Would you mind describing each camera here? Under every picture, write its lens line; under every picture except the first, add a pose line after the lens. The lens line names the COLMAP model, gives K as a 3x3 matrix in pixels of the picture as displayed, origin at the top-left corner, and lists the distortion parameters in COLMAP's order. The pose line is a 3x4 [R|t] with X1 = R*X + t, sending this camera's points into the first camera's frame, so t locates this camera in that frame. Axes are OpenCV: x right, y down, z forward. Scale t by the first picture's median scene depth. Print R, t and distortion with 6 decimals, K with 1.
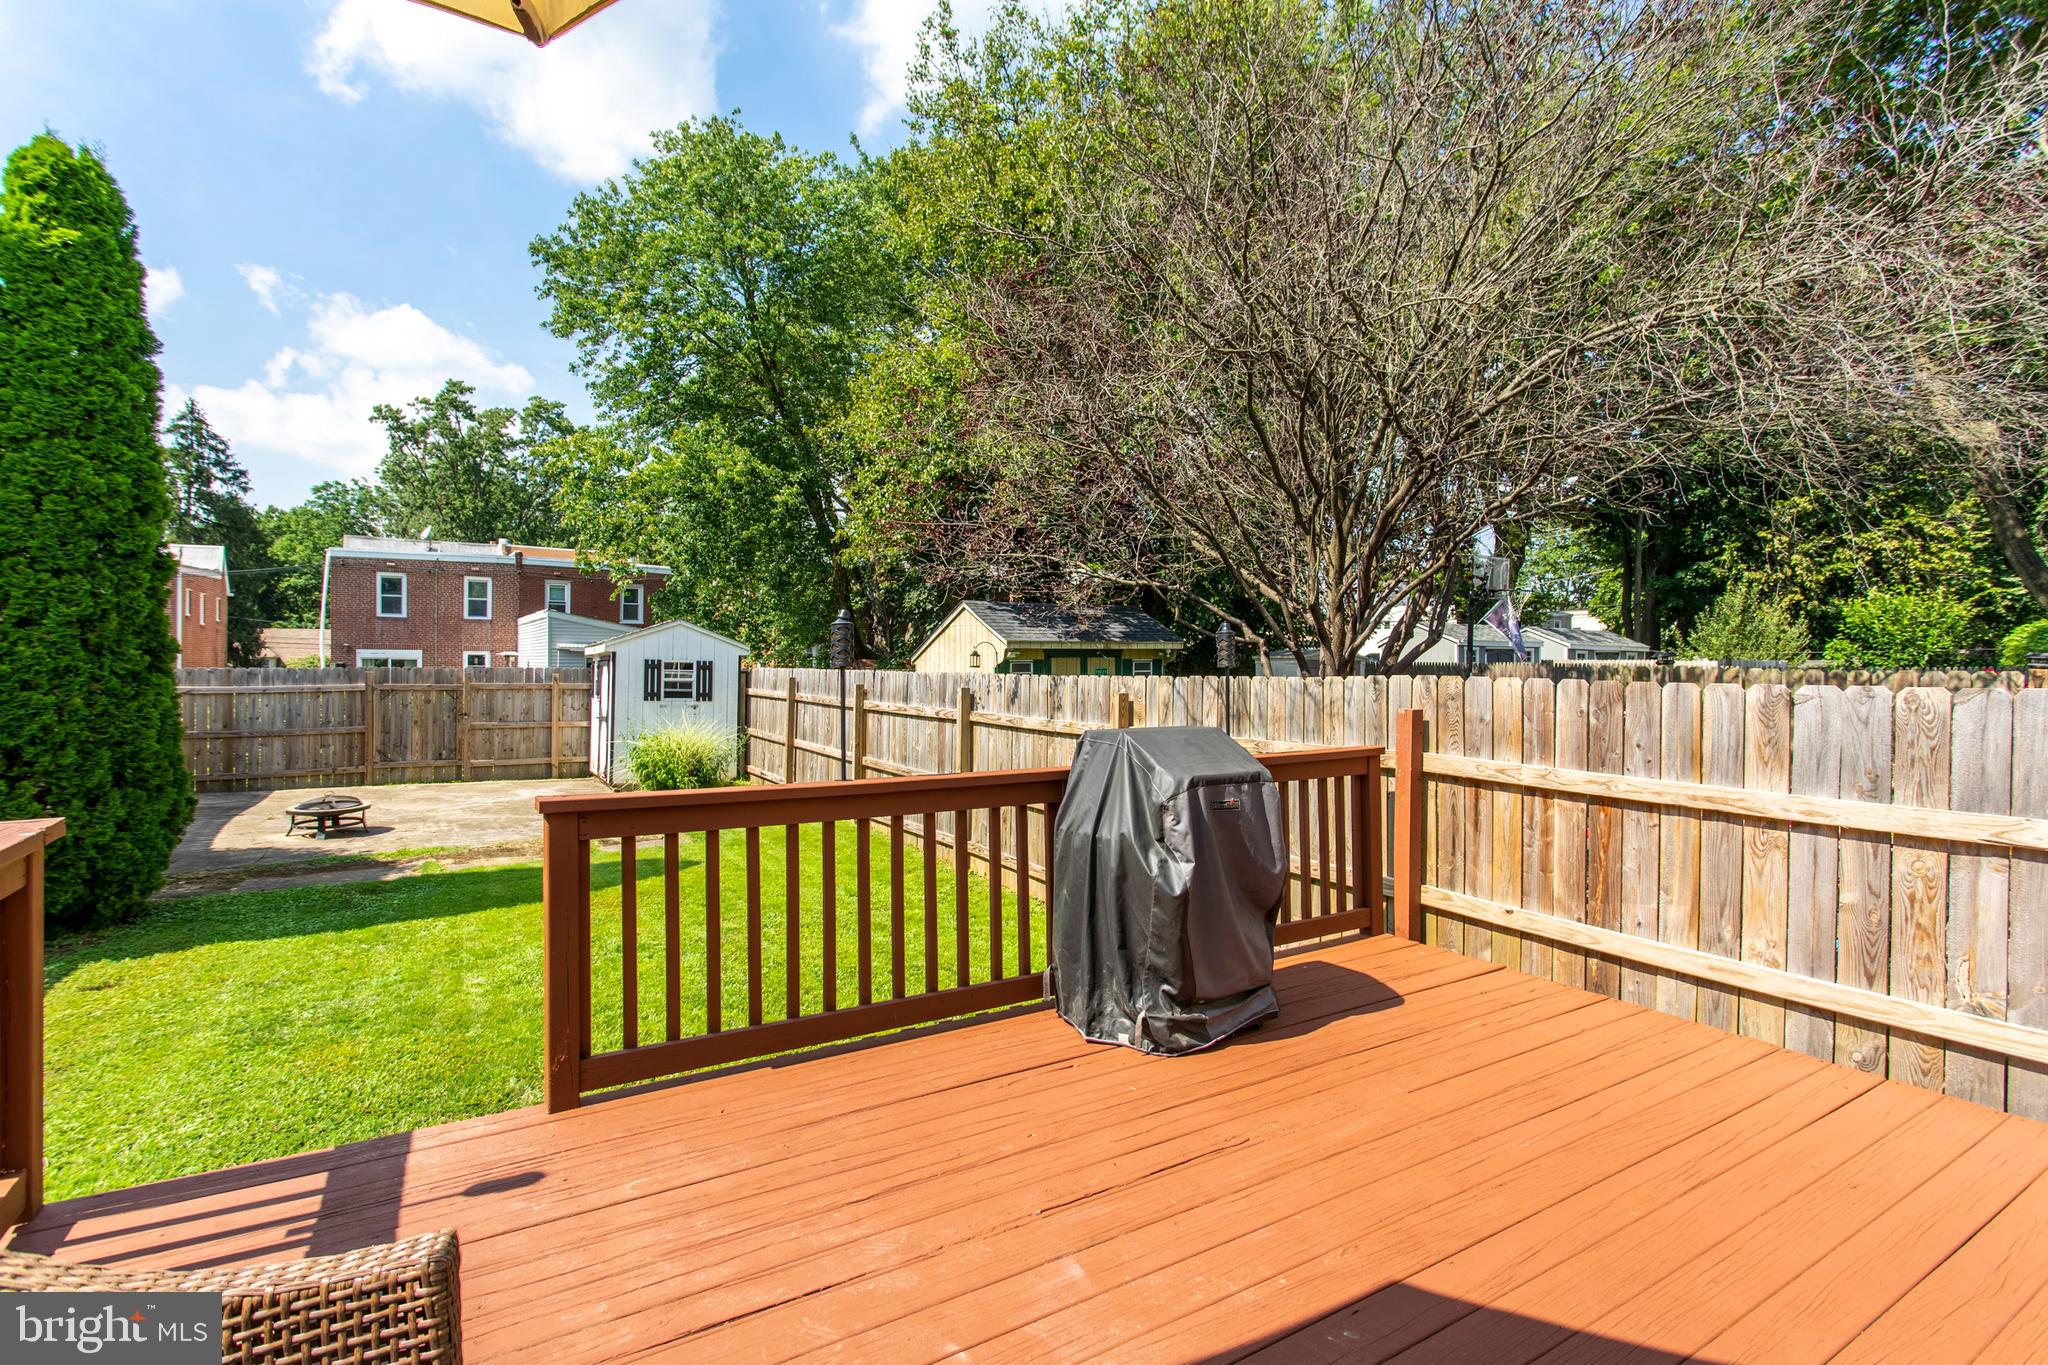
lens RADIAL K [[999.5, 0, 1021.1], [0, 999.5, 672.2], [0, 0, 1]] dist [0.004253, 0.000305]
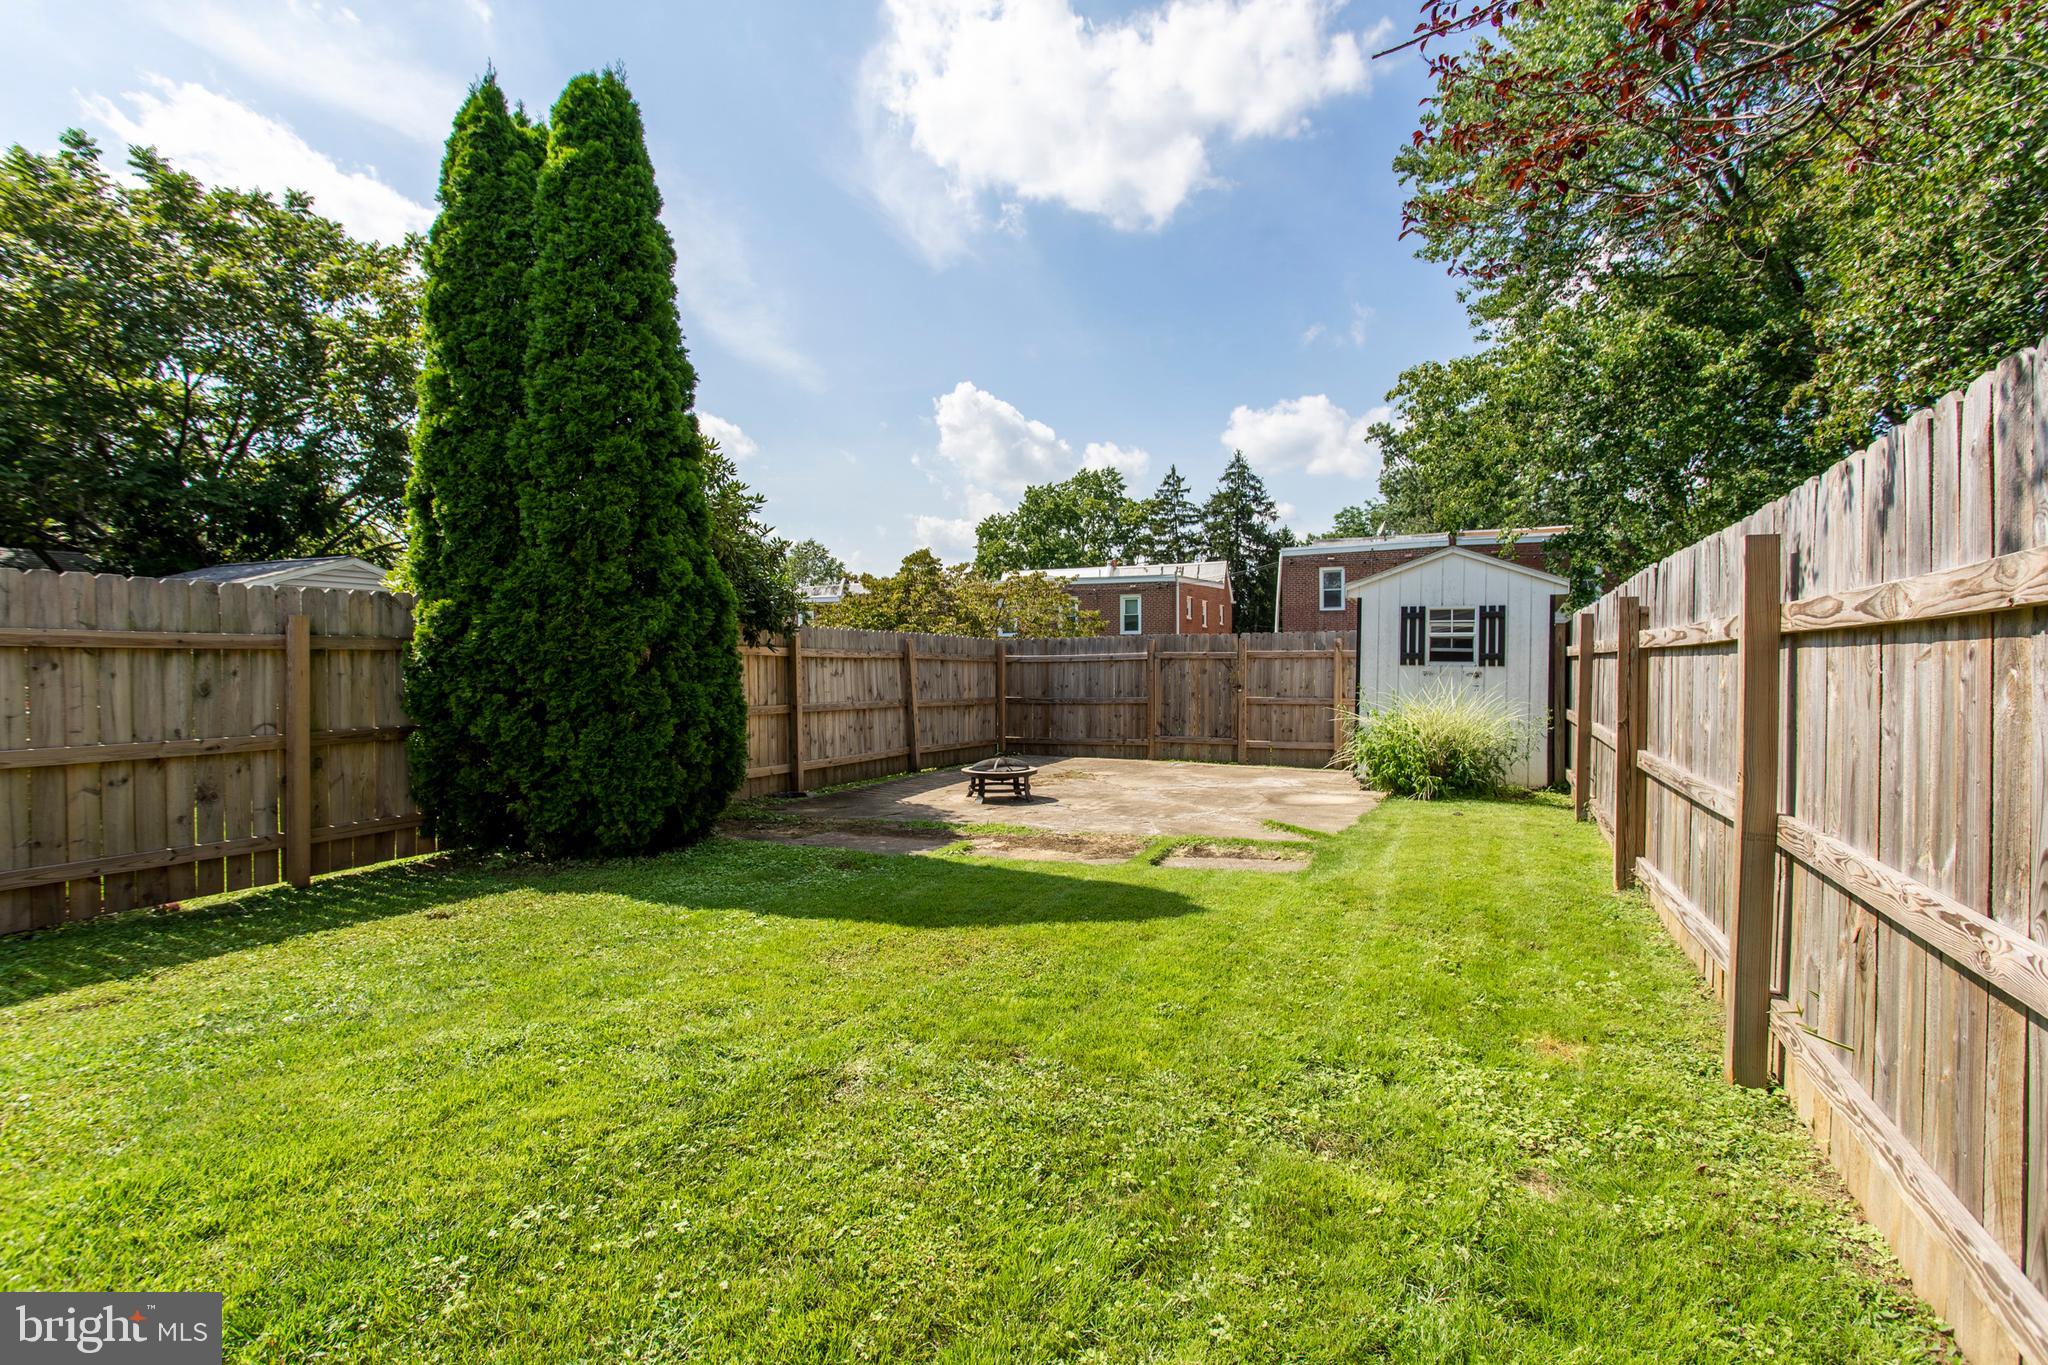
lens RADIAL K [[984.2, 0, 1024.0], [0, 984.2, 682.5], [0, 0, 1]] dist [-0.056335, 0.084247]
pose [[0.564847, 0.002797, -0.825191, 0.042132], [-0.003827, 0.999992, 0.000769, 0.040246], [0.825187, 0.002724, 0.564854, 0.377817]]
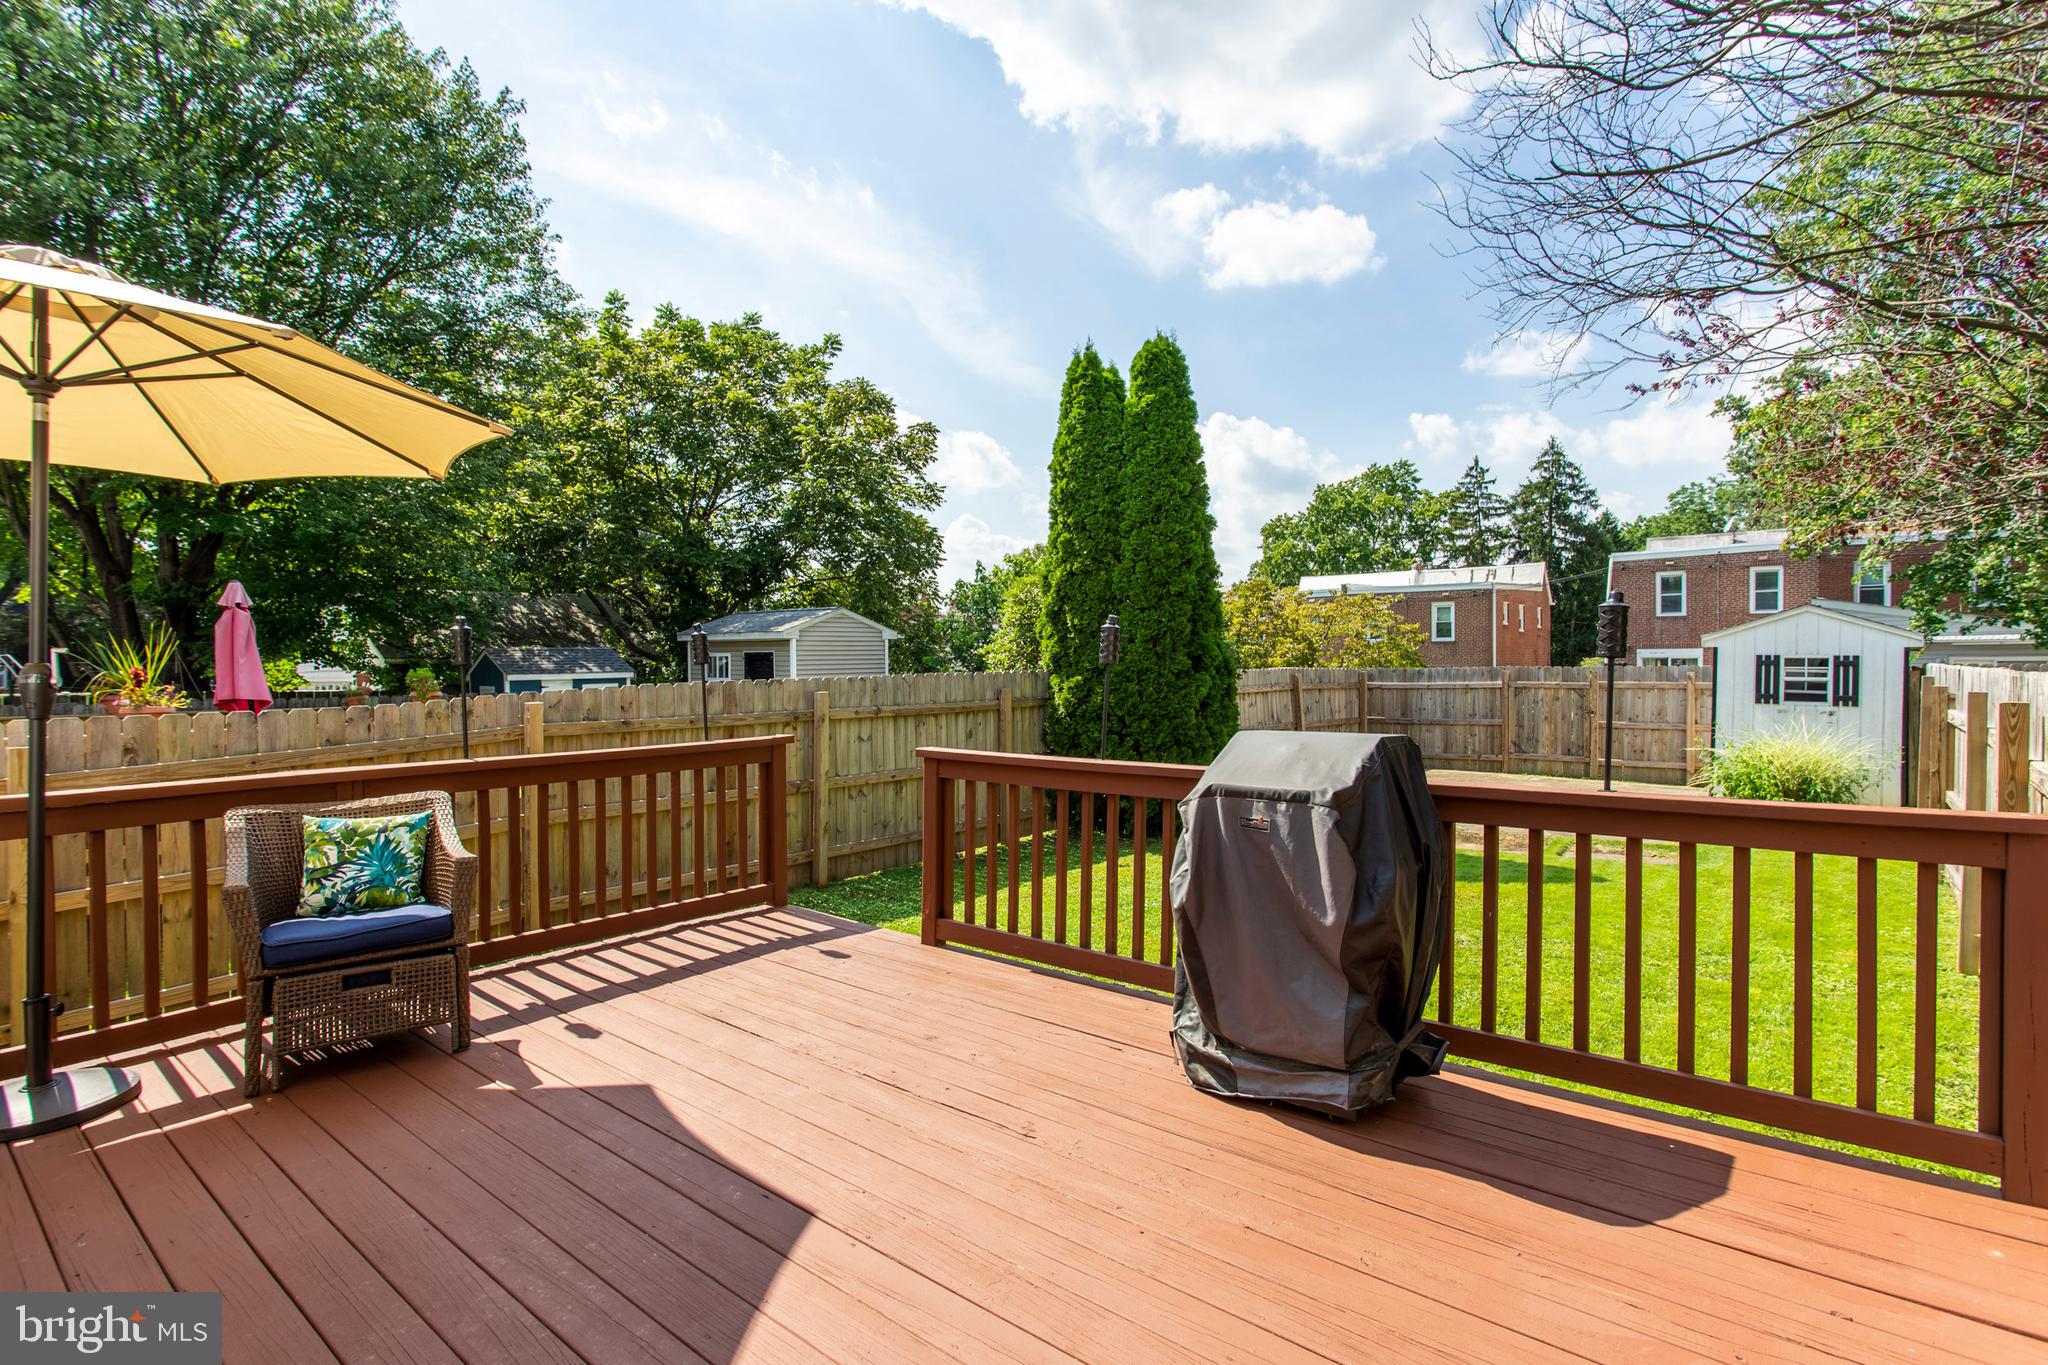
lens RADIAL K [[990.9, 0, 1003.6], [0, 990.9, 683.0], [0, 0, 1]] dist [-0.002382, 0.000166]
pose [[0.314294, 0.008211, -0.949290, 0.214311], [0.002499, 0.999952, 0.009477, 0.001486], [0.949322, -0.005351, 0.314258, 0.124710]]
